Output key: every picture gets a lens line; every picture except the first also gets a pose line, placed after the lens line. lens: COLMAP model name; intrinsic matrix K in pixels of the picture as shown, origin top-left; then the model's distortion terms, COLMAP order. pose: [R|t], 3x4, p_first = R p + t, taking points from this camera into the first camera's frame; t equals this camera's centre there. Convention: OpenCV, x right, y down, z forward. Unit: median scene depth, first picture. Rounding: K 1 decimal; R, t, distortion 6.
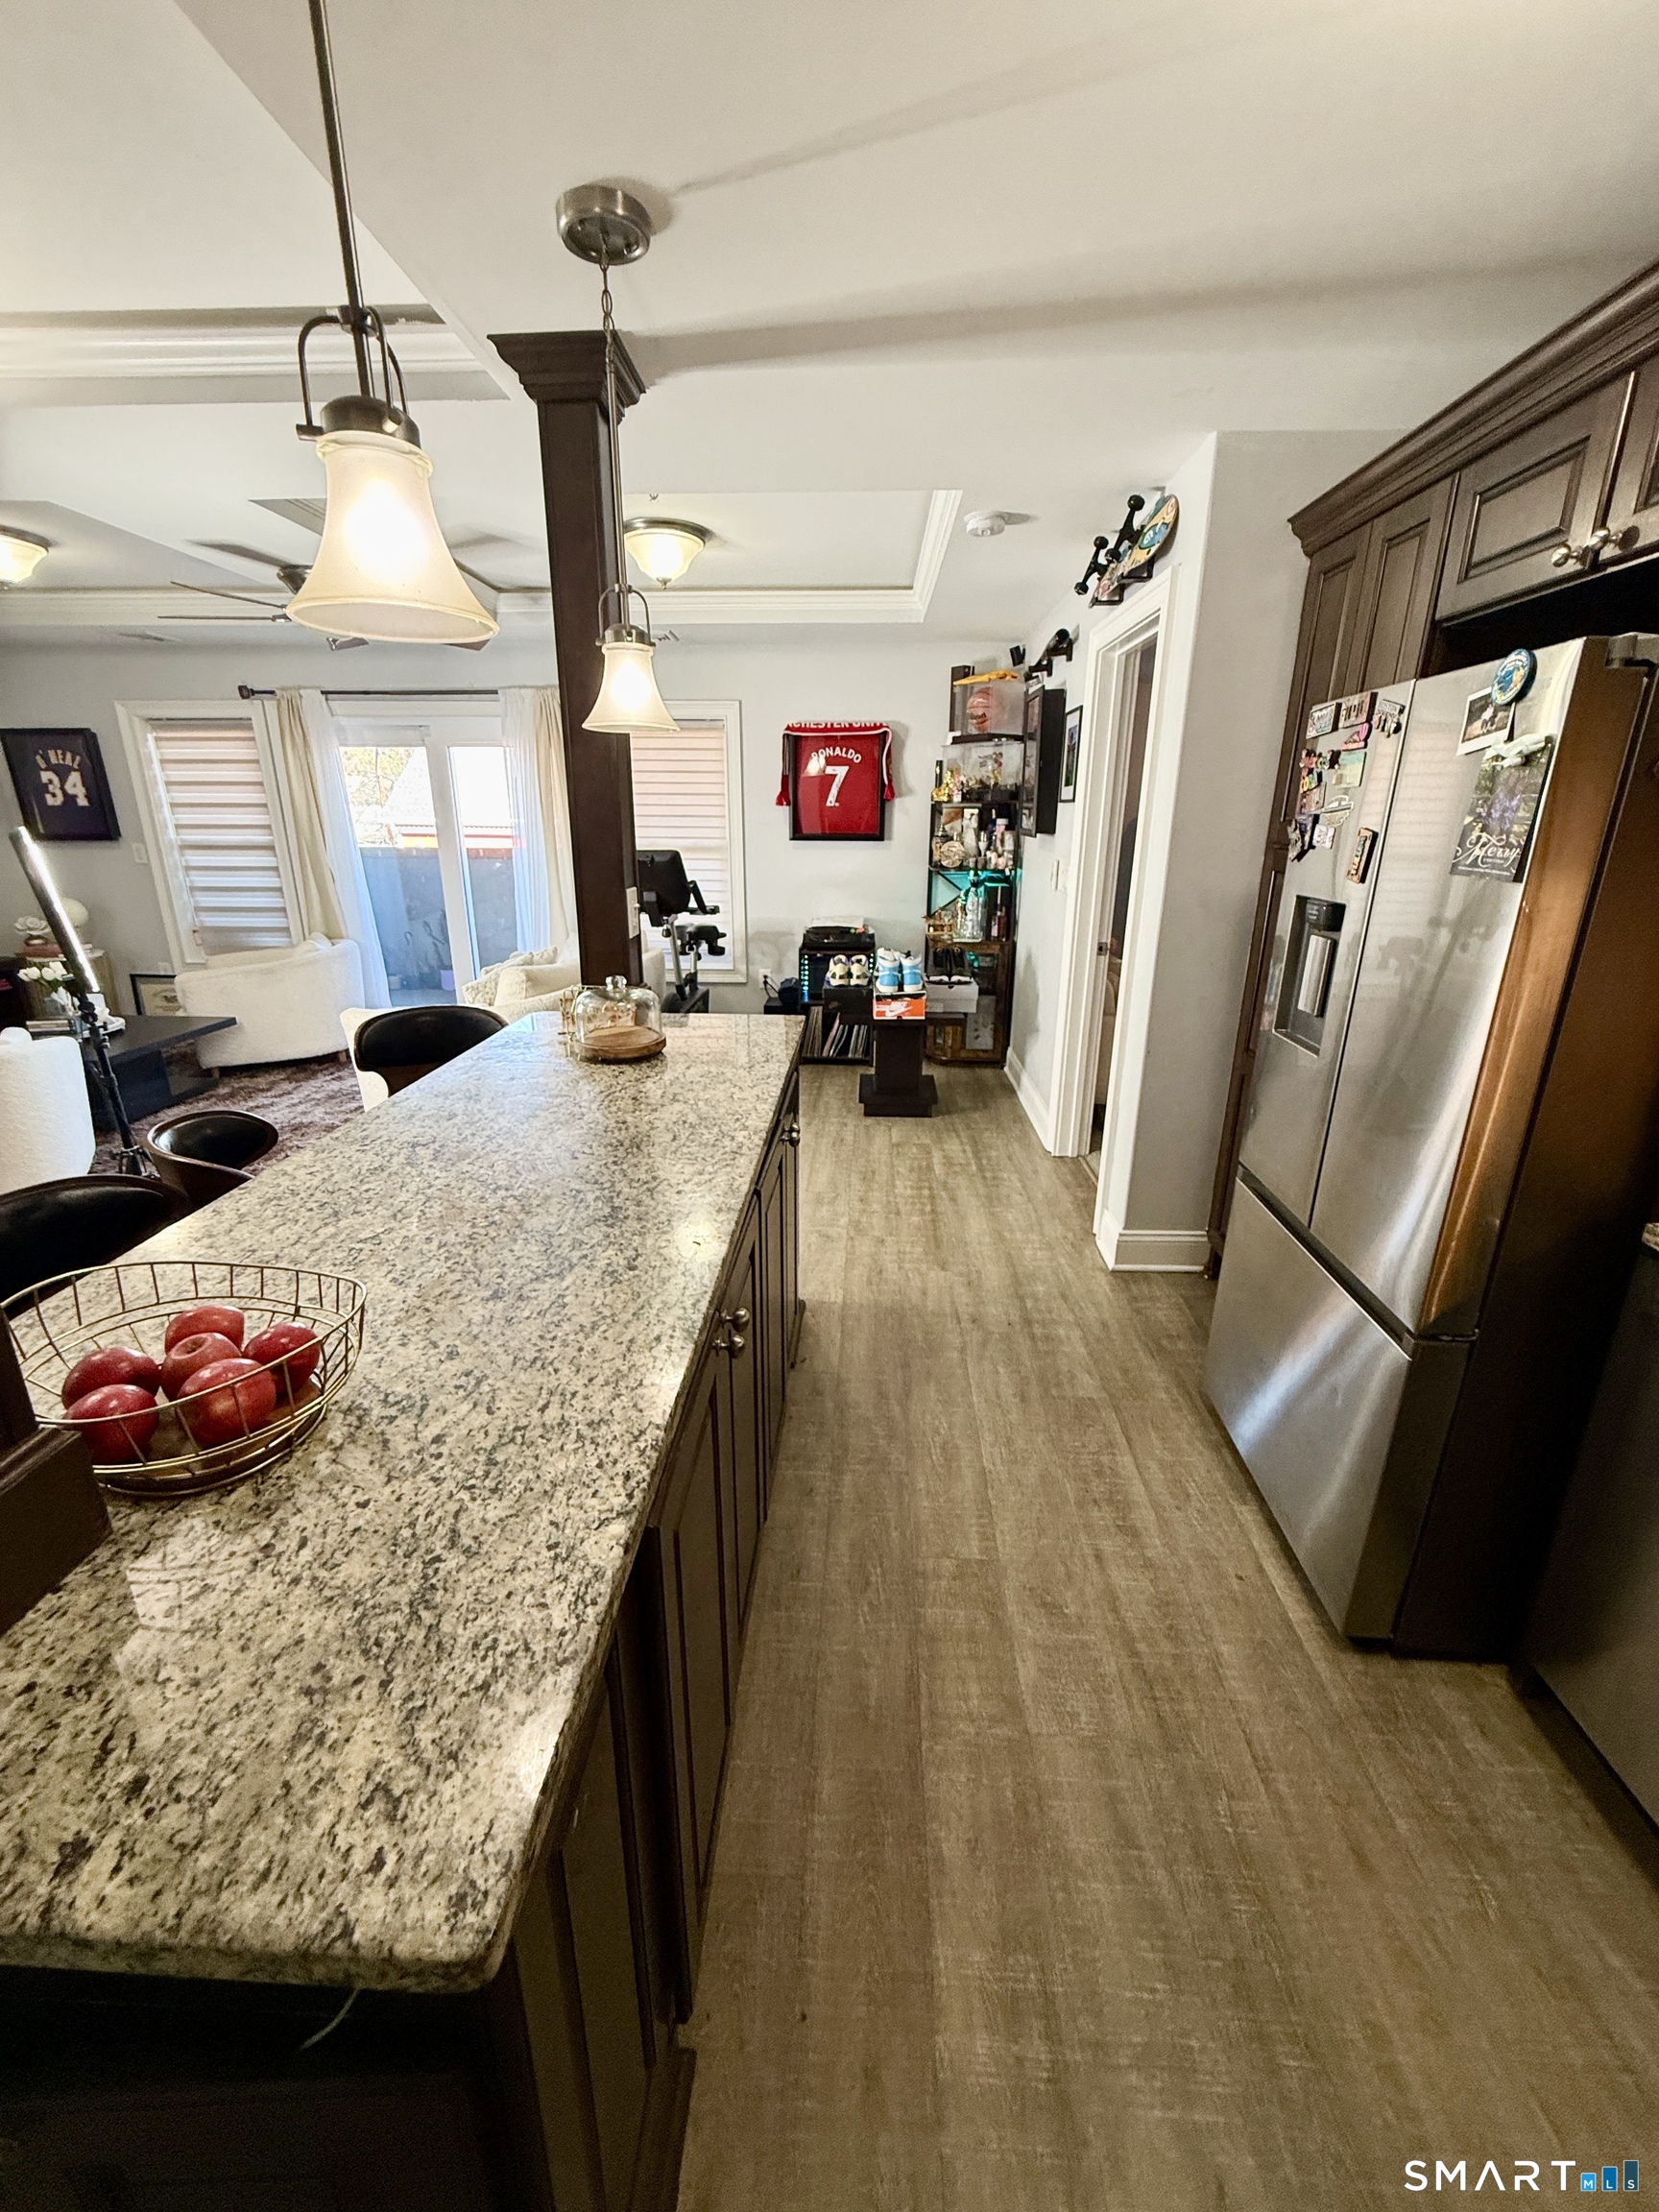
lens RADIAL K [[888.3, 0, 829.5], [0, 888.3, 1106.0], [0, 0, 1]] dist [-0.000655, -0.000107]
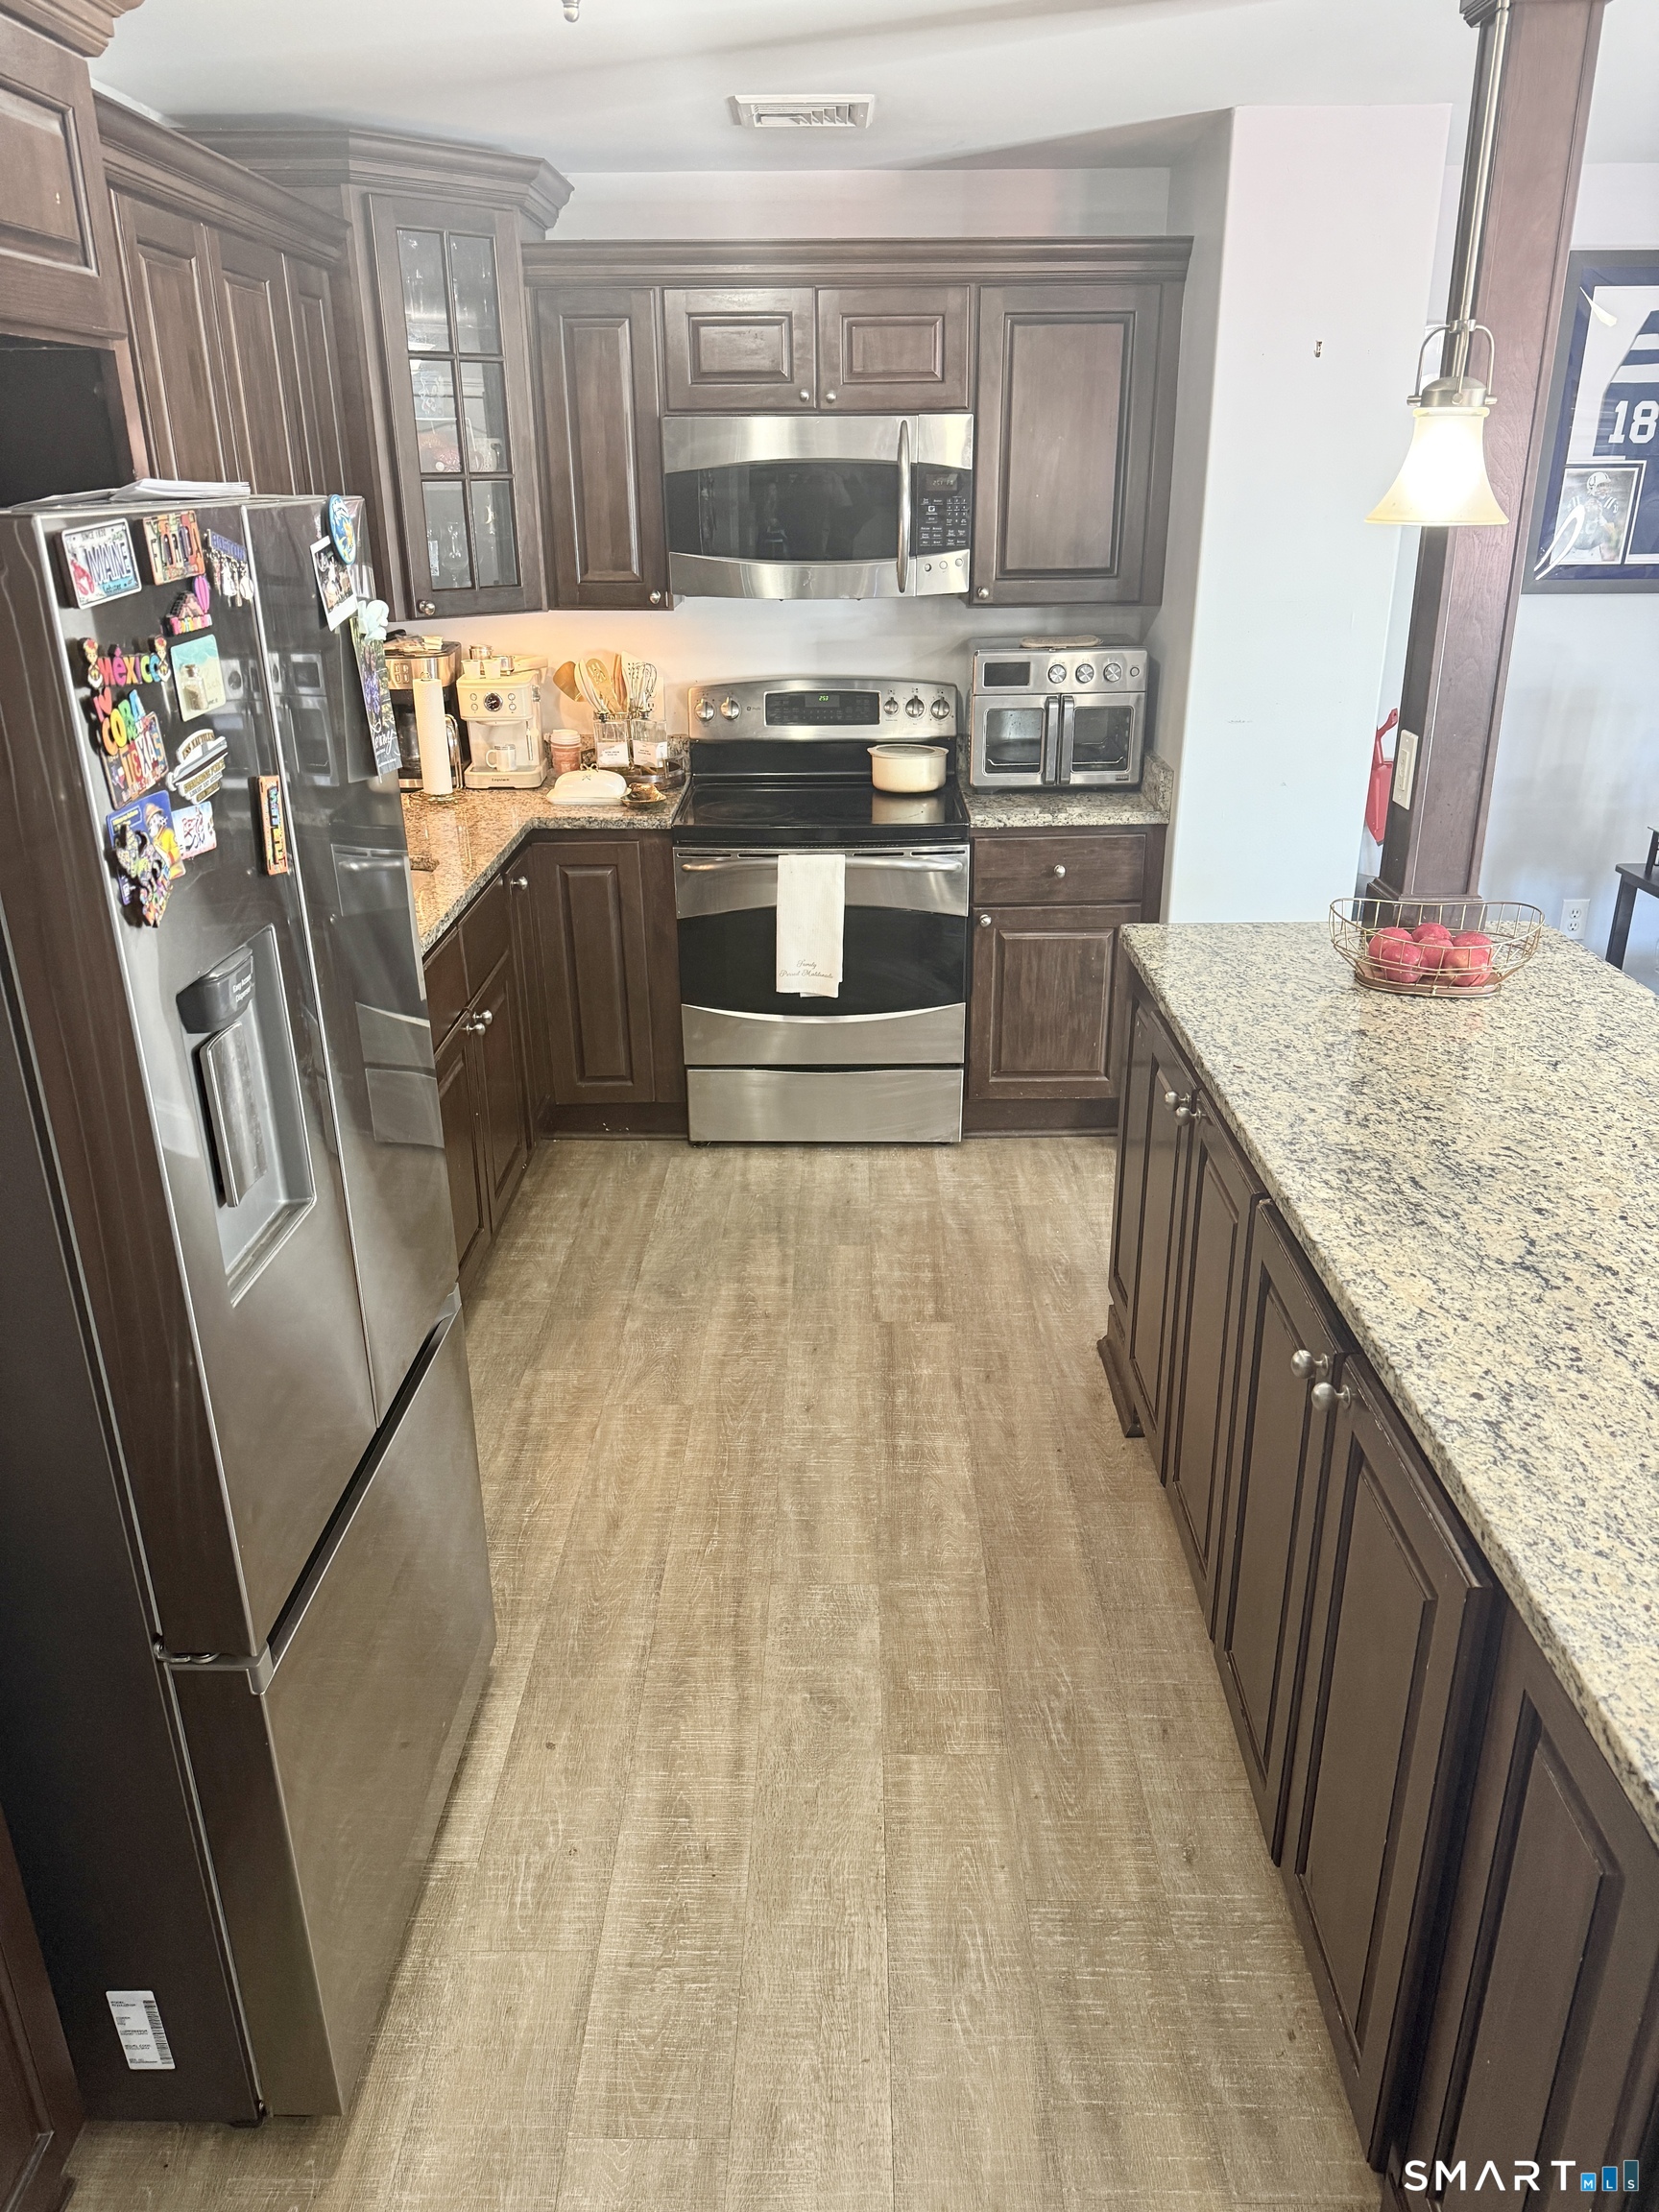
lens RADIAL K [[1549.3, 0, 829.5], [0, 1549.3, 1106.0], [0, 0, 1]] dist [0.114563, -0.130390]
pose [[-0.999363, 0.017121, -0.031324, 0.329290], [-0.007214, 0.762510, 0.646936, -0.839440], [0.034962, 0.646749, -0.761901, 2.015679]]
